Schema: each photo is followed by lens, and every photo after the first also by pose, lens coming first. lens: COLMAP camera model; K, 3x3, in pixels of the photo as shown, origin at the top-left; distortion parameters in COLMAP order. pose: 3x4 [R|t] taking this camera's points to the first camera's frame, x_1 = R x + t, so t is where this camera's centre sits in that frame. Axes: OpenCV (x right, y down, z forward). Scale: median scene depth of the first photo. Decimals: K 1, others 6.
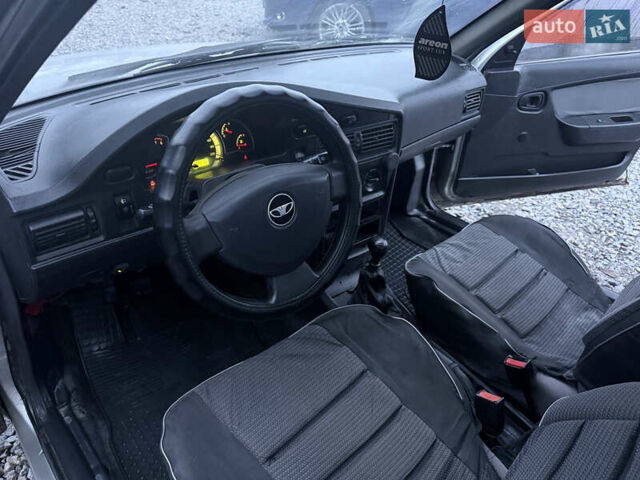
lens RADIAL K [[464.8, 0, 320.4], [0, 464.8, 249.0], [0, 0, 1]] dist [0.069436, -0.090234]
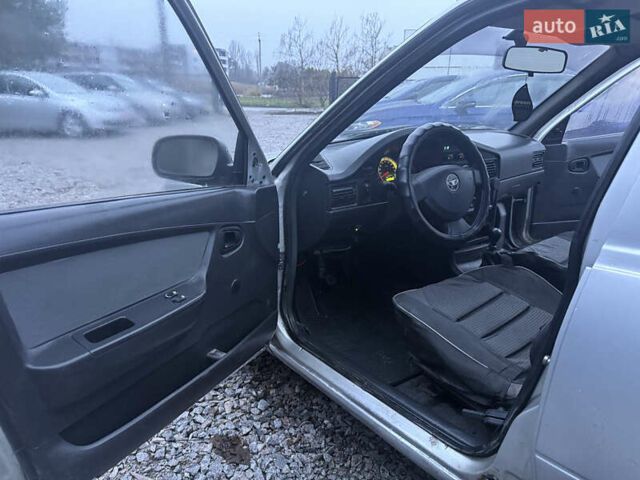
lens RADIAL K [[464.8, 0, 320.4], [0, 464.8, 249.0], [0, 0, 1]] dist [0.069436, -0.090234]
pose [[0.994945, -0.047700, -0.088371, -0.244050], [0.019239, 0.954230, -0.298454, 0.384362], [0.098563, 0.295245, 0.950324, -0.407861]]
